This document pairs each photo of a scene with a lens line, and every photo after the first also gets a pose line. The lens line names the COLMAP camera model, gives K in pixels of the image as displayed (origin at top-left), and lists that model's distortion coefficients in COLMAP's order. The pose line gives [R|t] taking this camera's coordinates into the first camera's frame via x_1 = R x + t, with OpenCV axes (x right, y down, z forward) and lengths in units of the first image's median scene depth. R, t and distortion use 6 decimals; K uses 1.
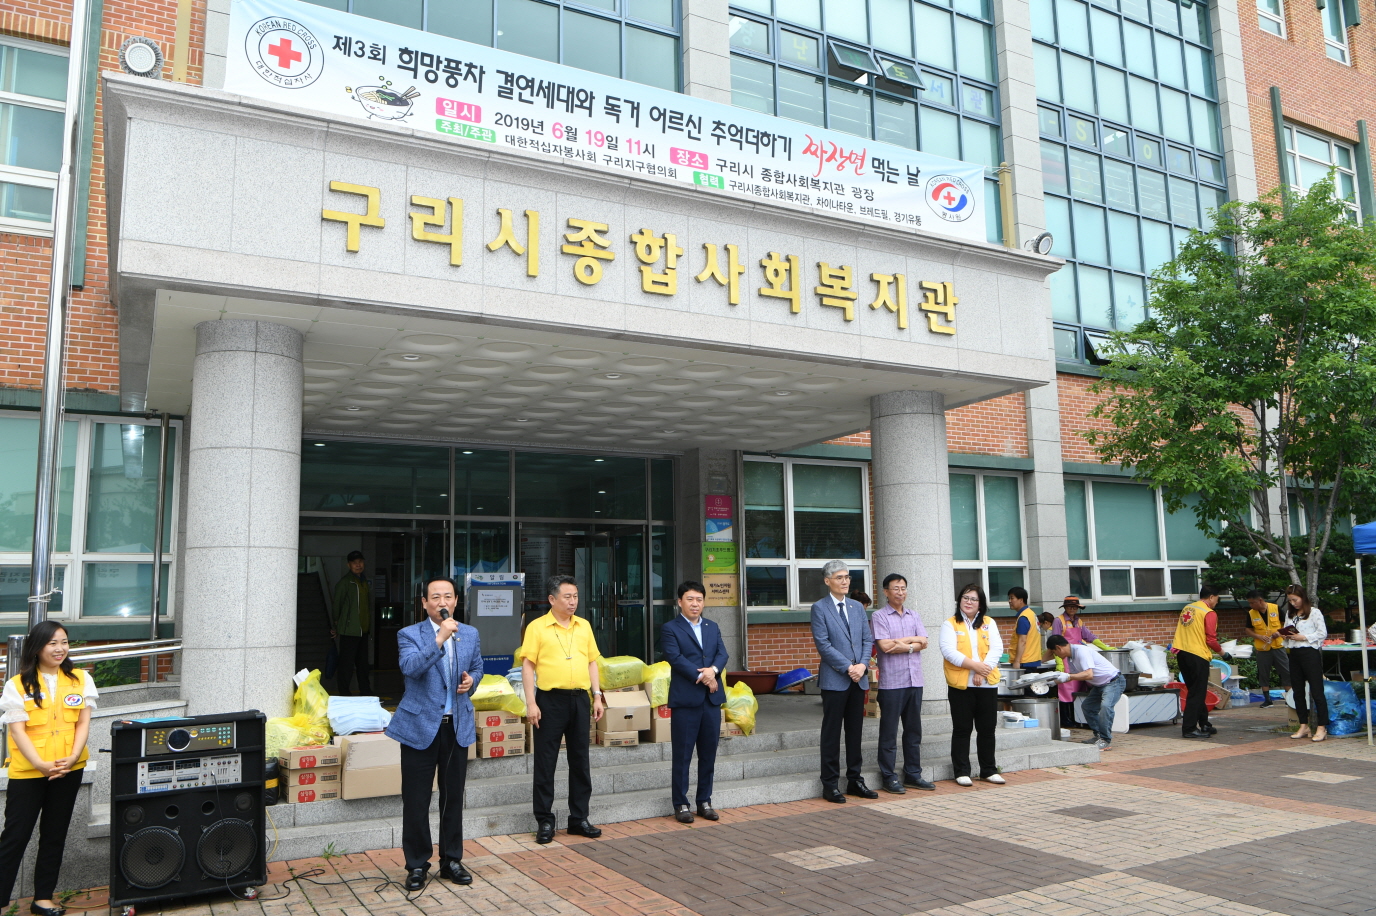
lens RADIAL K [[1063.4, 0, 702.6], [0, 1063.4, 463.1], [0, 0, 1]] dist [-0.058521, 0.028602]
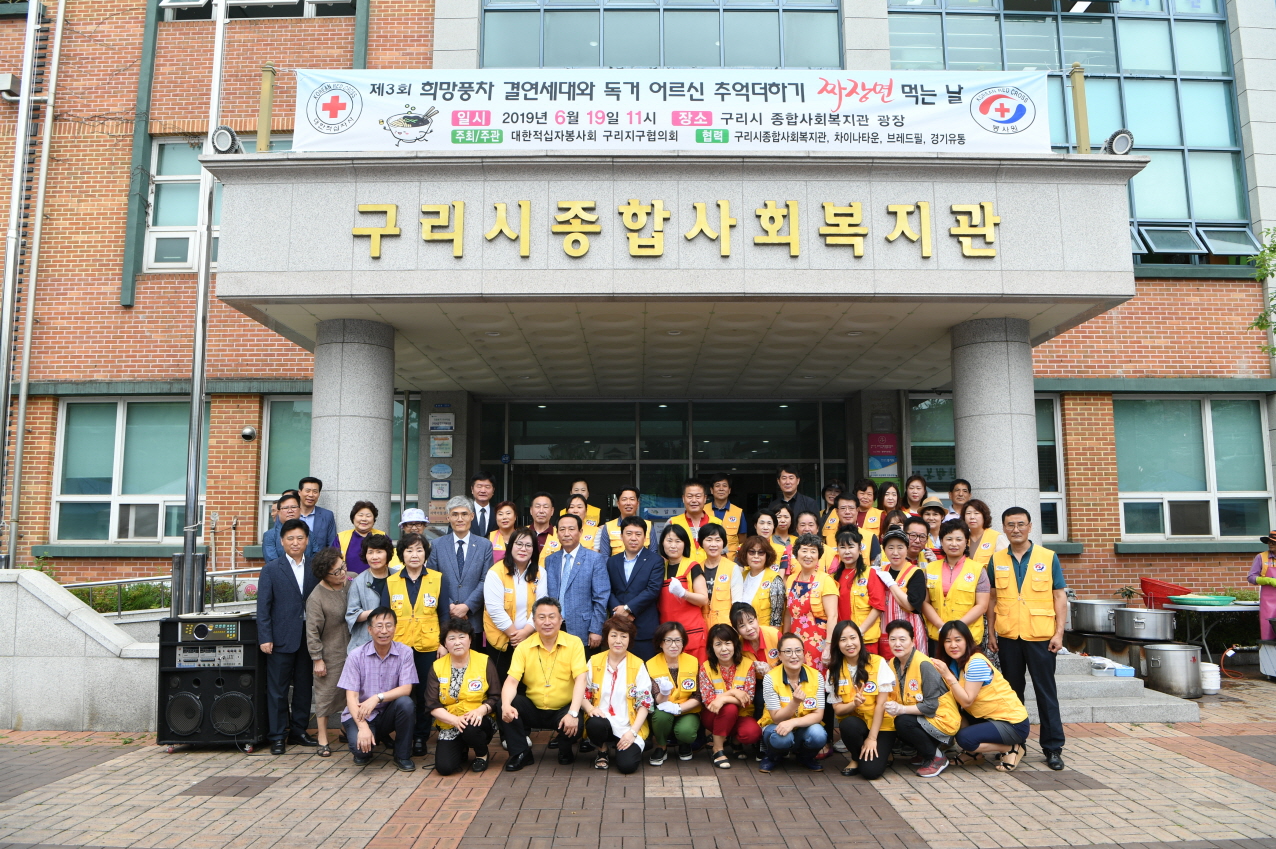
lens RADIAL K [[899.5, 0, 637.0], [0, 899.5, 433.4], [0, 0, 1]] dist [-0.071837, 0.016235]
pose [[0.877353, -0.040288, -0.478150, 0.336514], [0.051891, 0.998591, 0.011076, 0.011295], [0.477031, -0.034529, 0.878208, 0.151791]]
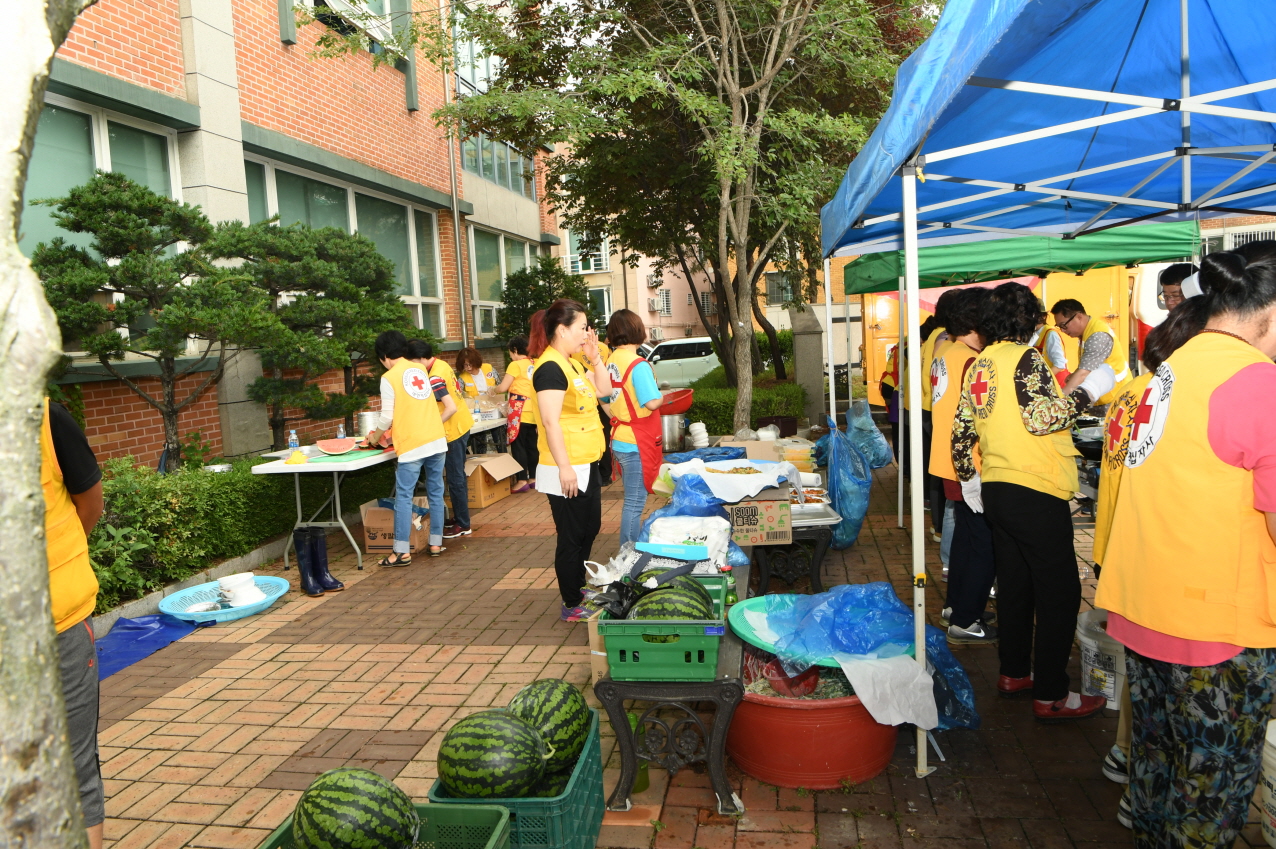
lens RADIAL K [[870.3, 0, 644.2], [0, 870.3, 431.2], [0, 0, 1]] dist [-0.078594, 0.015999]
pose [[0.623982, -0.107569, 0.773999, 0.729588], [-0.062171, 0.980507, 0.186390, 0.158989], [-0.778961, -0.164424, 0.605131, 1.210103]]
